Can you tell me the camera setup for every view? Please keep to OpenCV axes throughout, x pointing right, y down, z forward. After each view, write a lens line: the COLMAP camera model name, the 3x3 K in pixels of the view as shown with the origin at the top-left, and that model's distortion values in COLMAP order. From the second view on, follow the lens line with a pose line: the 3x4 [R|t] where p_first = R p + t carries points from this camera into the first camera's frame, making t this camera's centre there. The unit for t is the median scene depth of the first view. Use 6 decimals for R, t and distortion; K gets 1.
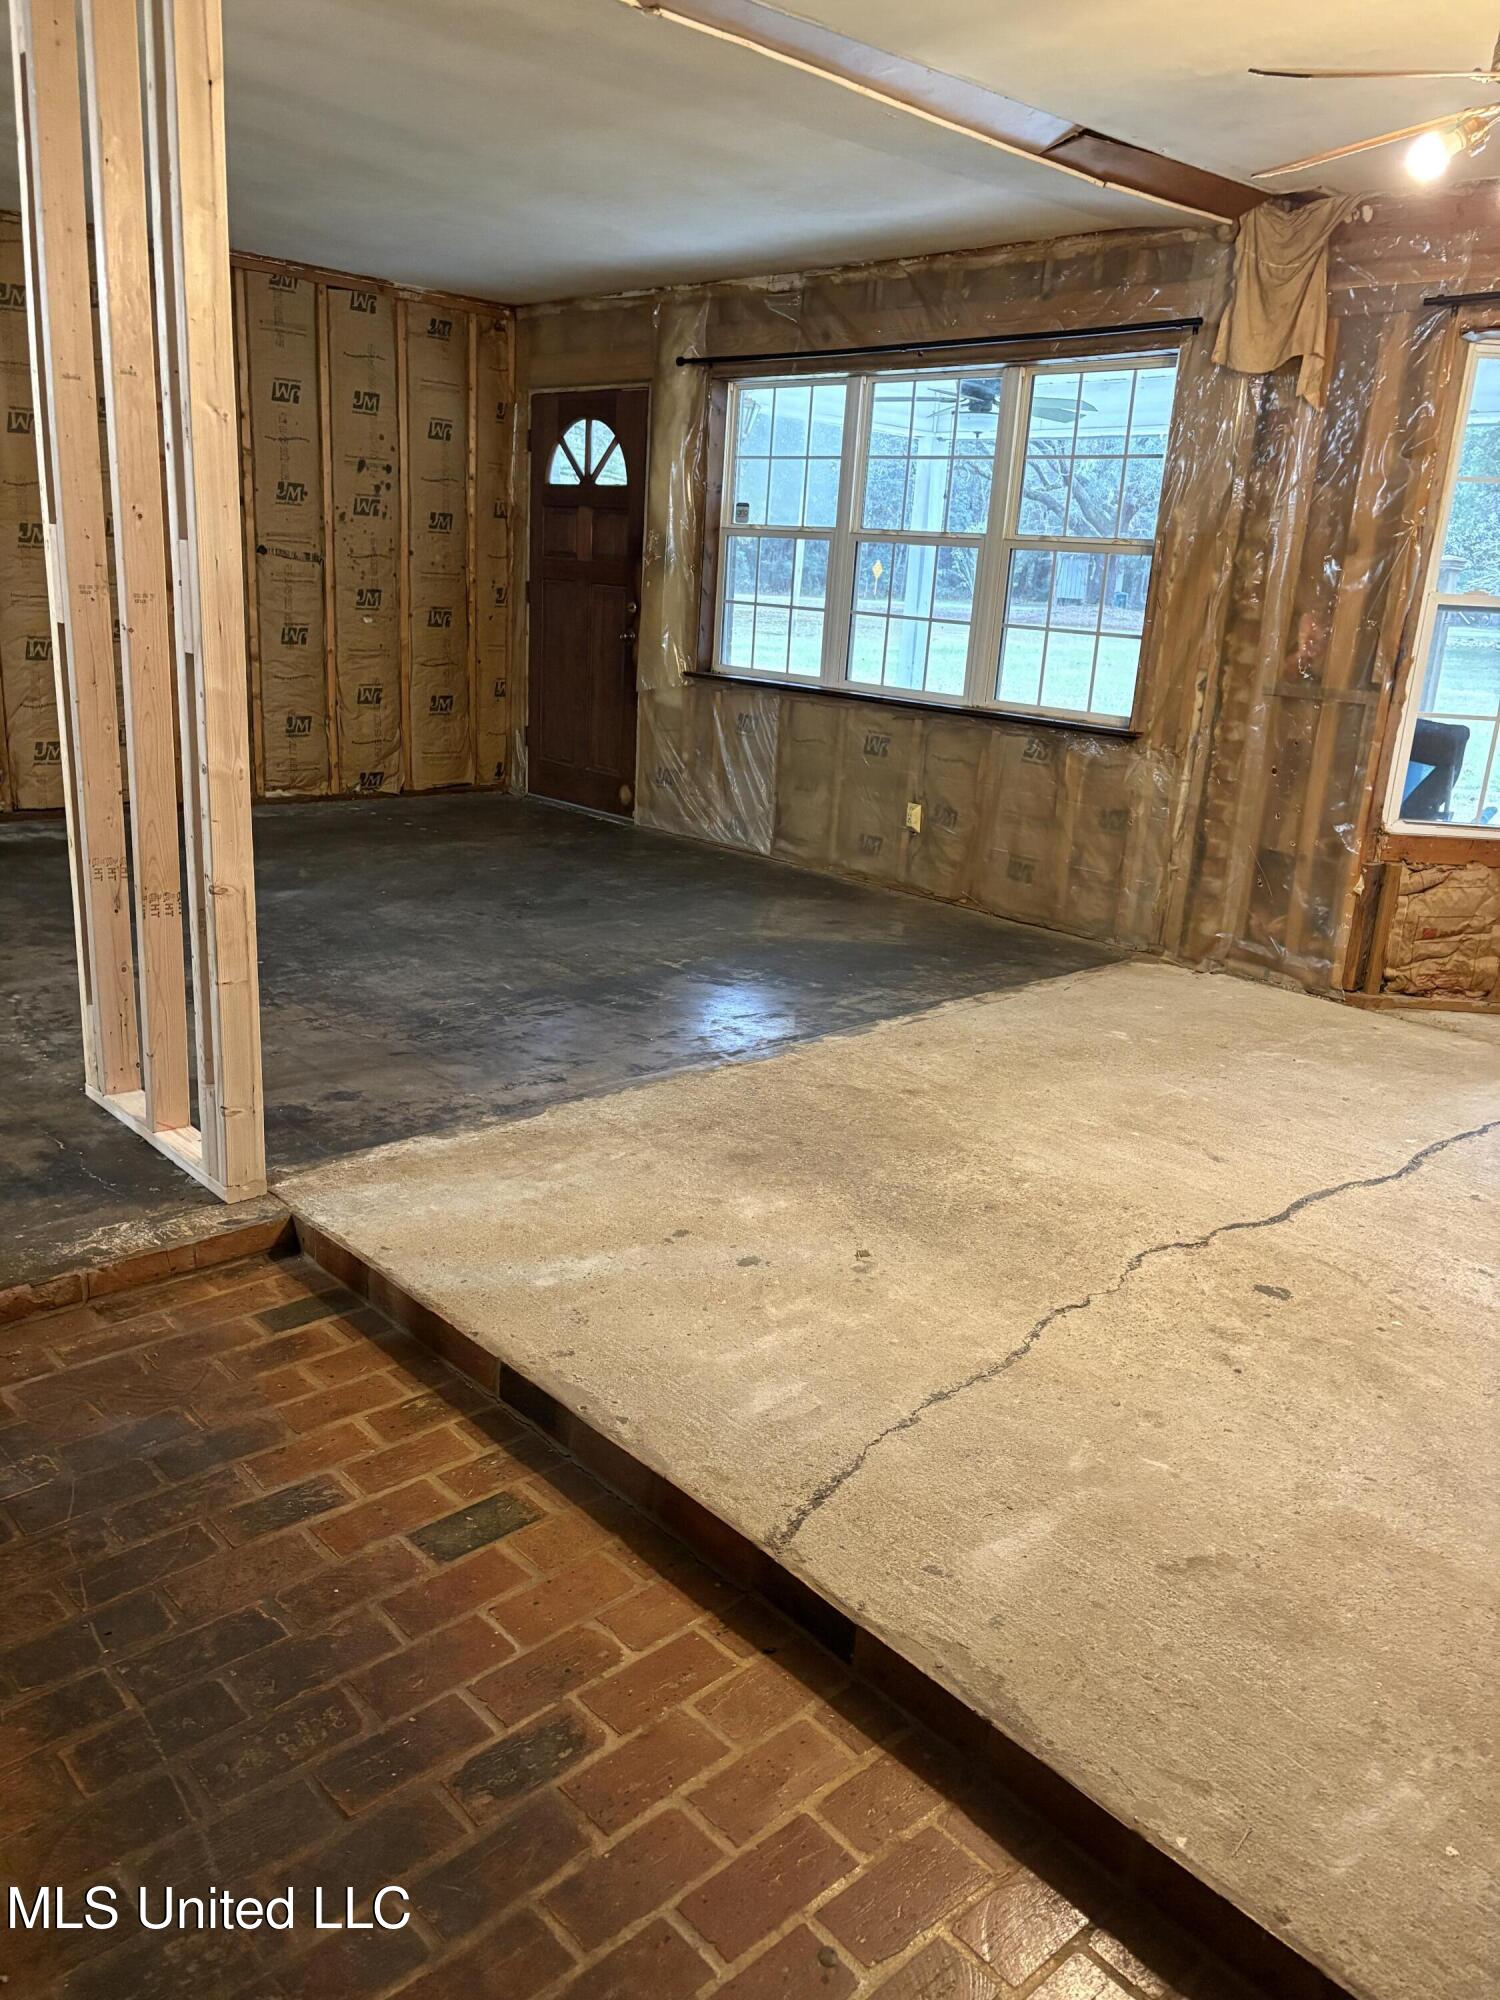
lens RADIAL K [[1527.3, 0, 743.7], [0, 1527.3, 963.0], [0, 0, 1]] dist [0.068034, -0.000531]
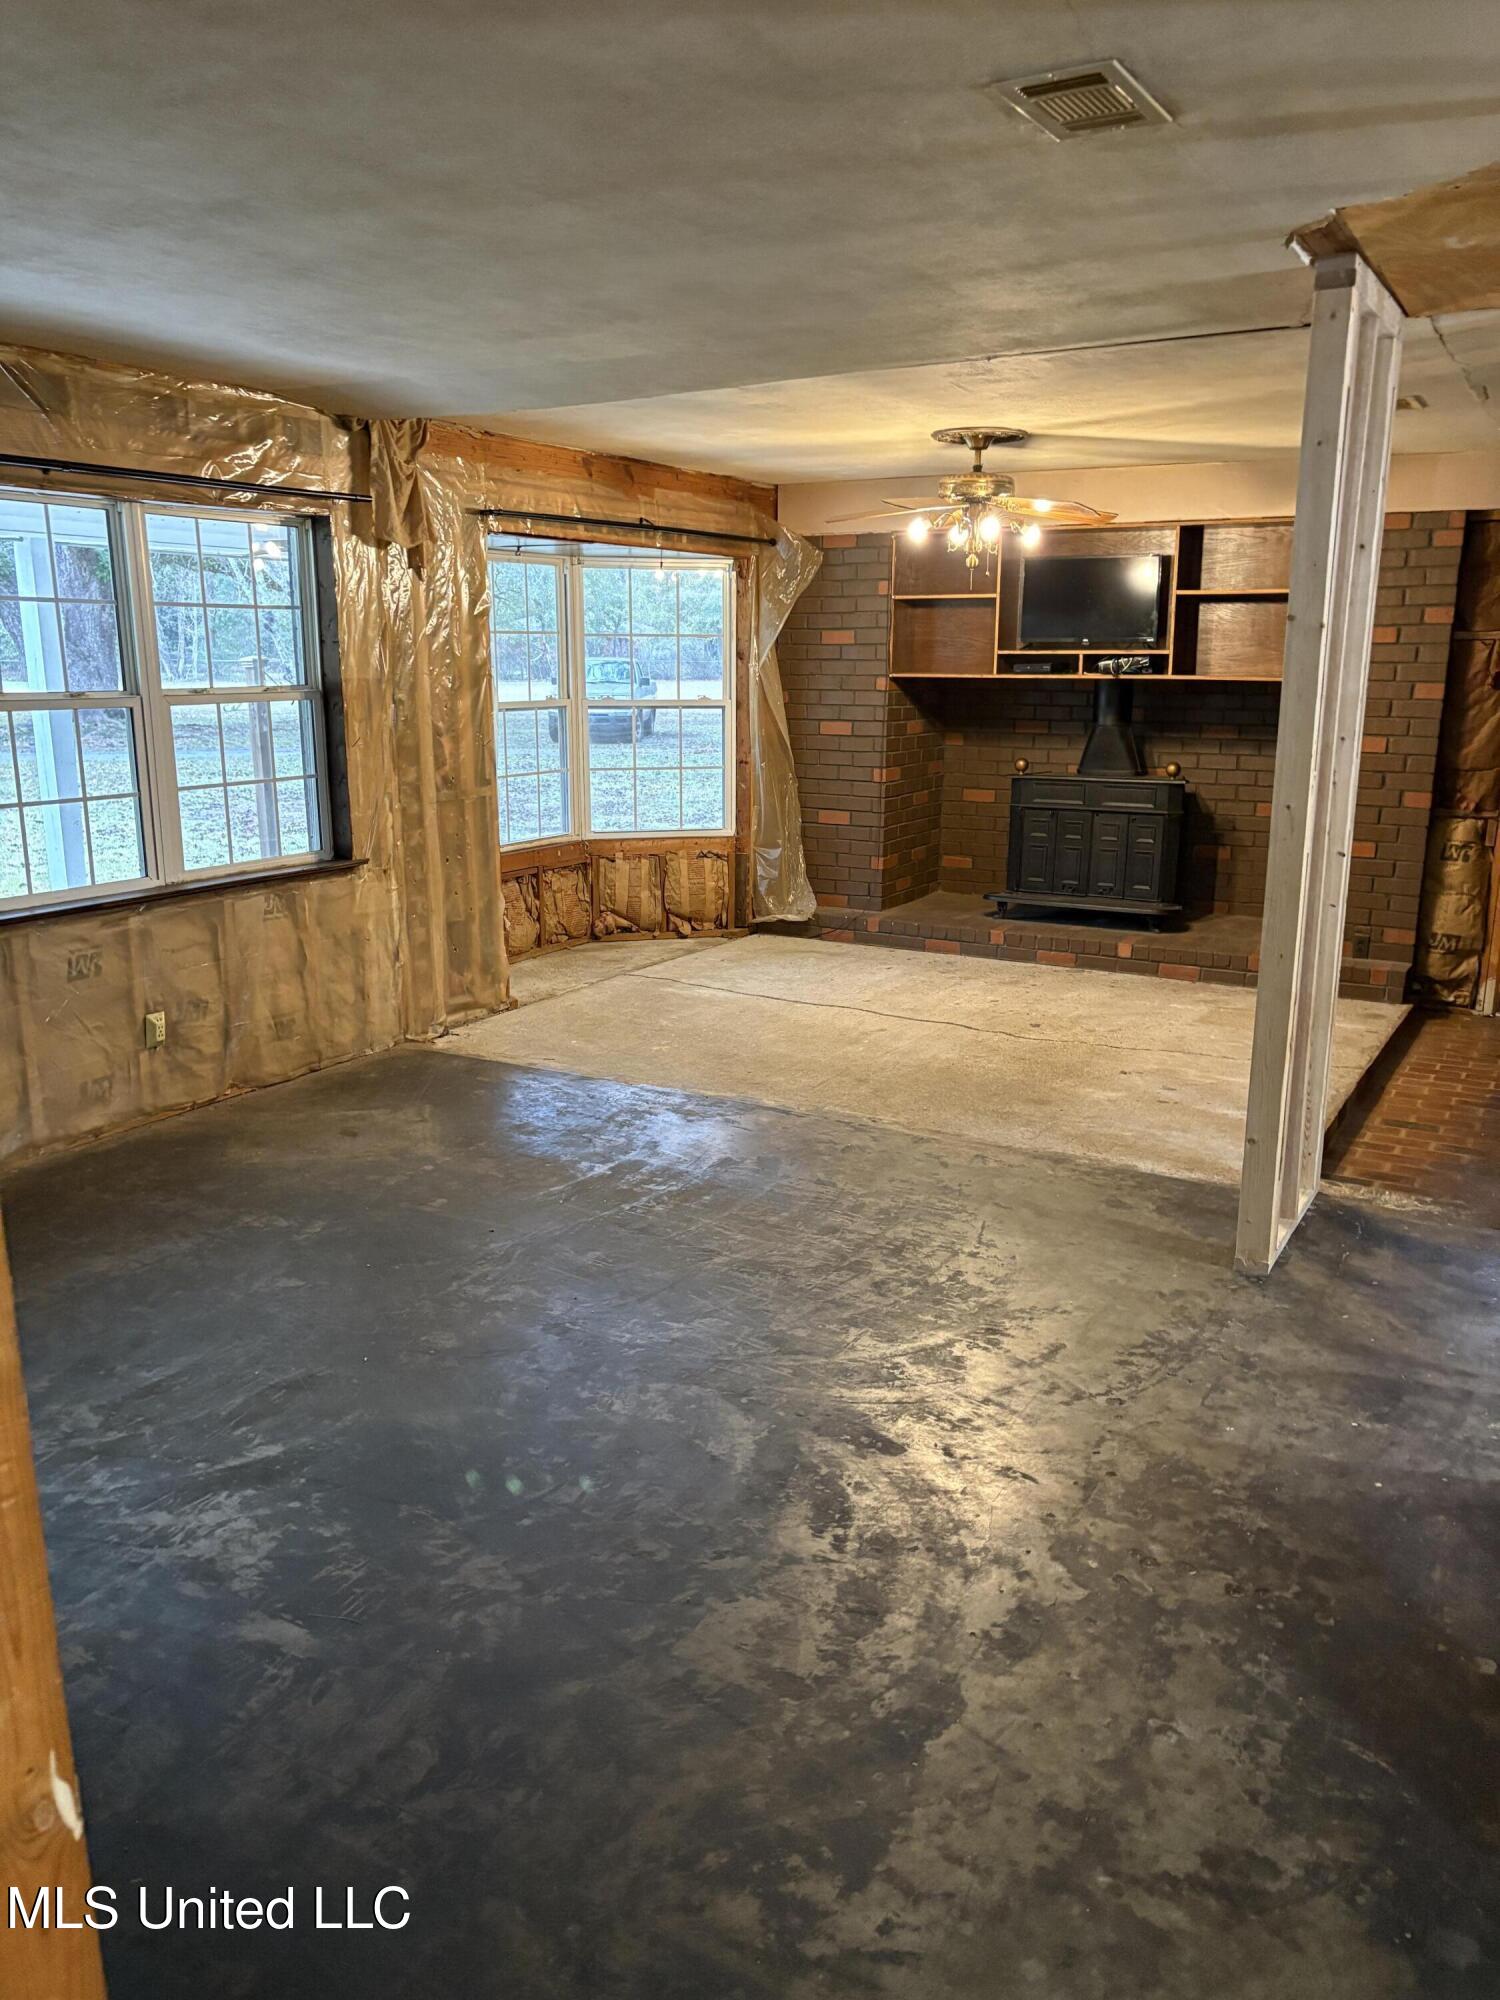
lens RADIAL K [[1485.0, 0, 750.0], [0, 1485.0, 1000.0], [0, 0, 1]] dist [0.068467, -0.151726]
pose [[-0.291826, -0.271619, 0.917094, -1.117315], [0.232211, 0.910024, 0.343417, -0.487816], [-0.927855, 0.313177, -0.202495, 1.349292]]
